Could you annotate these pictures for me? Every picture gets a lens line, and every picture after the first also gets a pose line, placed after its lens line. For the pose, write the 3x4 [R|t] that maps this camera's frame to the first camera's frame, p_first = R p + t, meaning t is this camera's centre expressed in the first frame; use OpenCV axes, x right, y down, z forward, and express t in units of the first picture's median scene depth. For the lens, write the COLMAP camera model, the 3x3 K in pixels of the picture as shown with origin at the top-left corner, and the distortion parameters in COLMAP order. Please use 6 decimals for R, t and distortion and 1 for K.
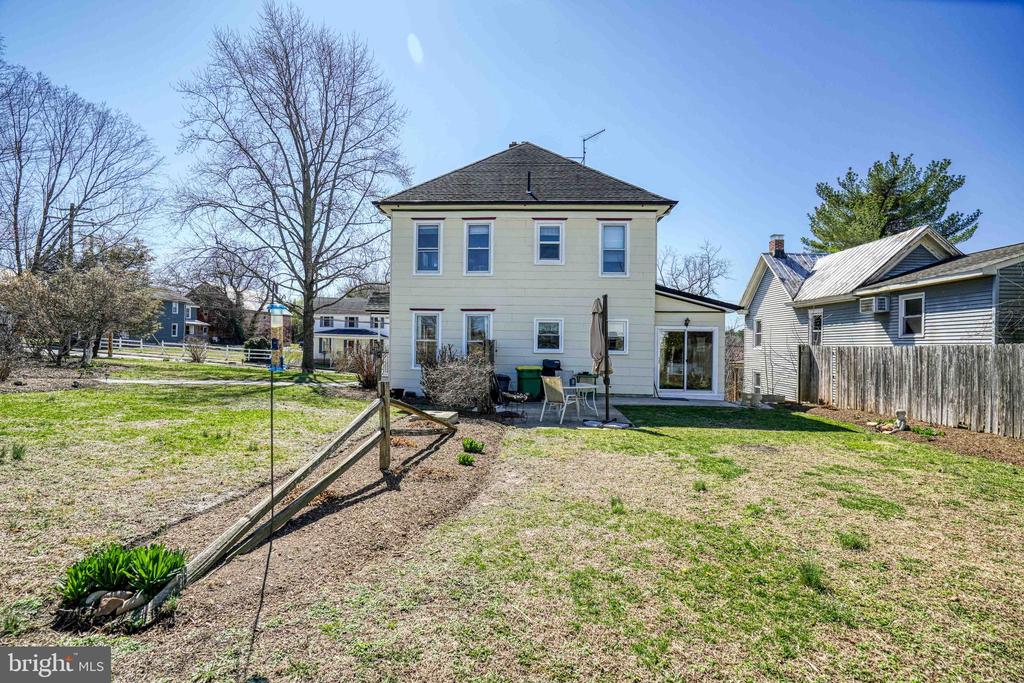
lens RADIAL K [[464.5, 0, 512.0], [0, 464.5, 341.5], [0, 0, 1]] dist [-0.010561, 0.000066]
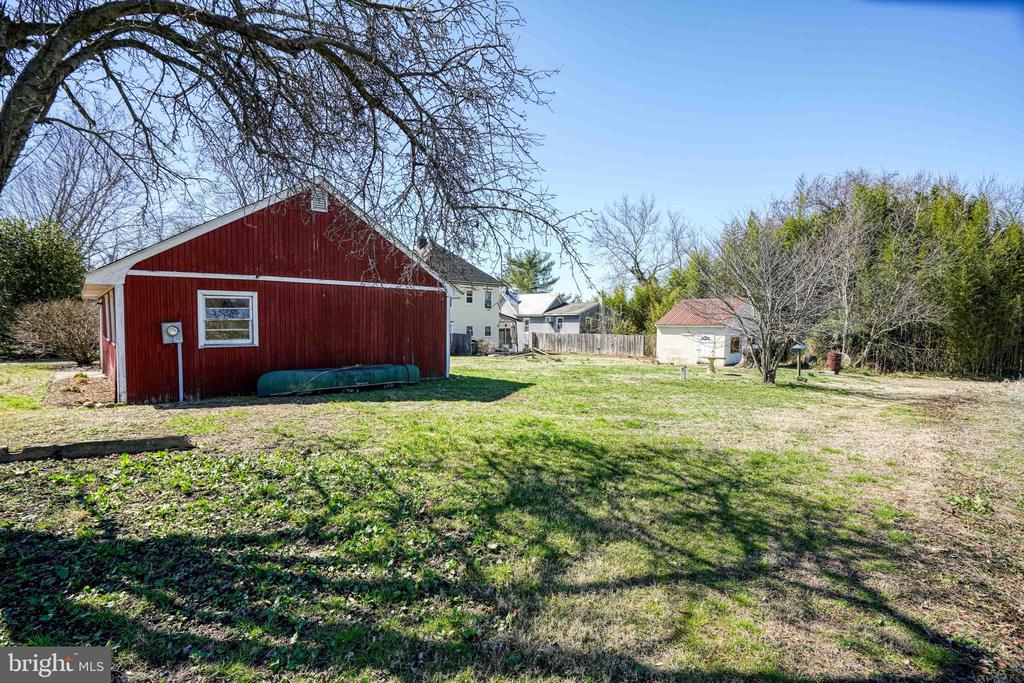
lens RADIAL K [[474.3, 0, 512.0], [0, 474.3, 341.5], [0, 0, 1]] dist [0.000472, 0.000290]
pose [[0.707564, -0.040306, 0.705499, -1.696671], [-0.003853, 0.998137, 0.060889, -0.121552], [-0.706639, -0.045801, 0.706090, -1.131572]]
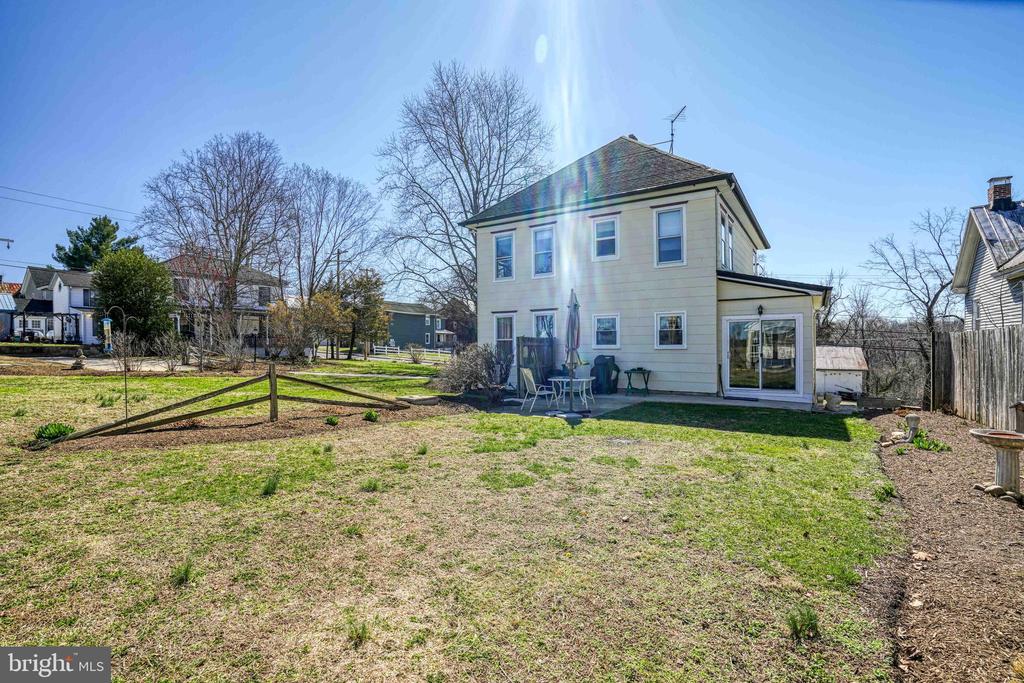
lens RADIAL K [[474.3, 0, 512.0], [0, 474.3, 341.5], [0, 0, 1]] dist [0.000472, 0.000290]
pose [[0.871503, -0.023994, -0.489803, 0.397042], [0.020548, 0.999712, -0.012412, 0.017602], [0.489959, 0.000752, 0.871745, 0.009875]]
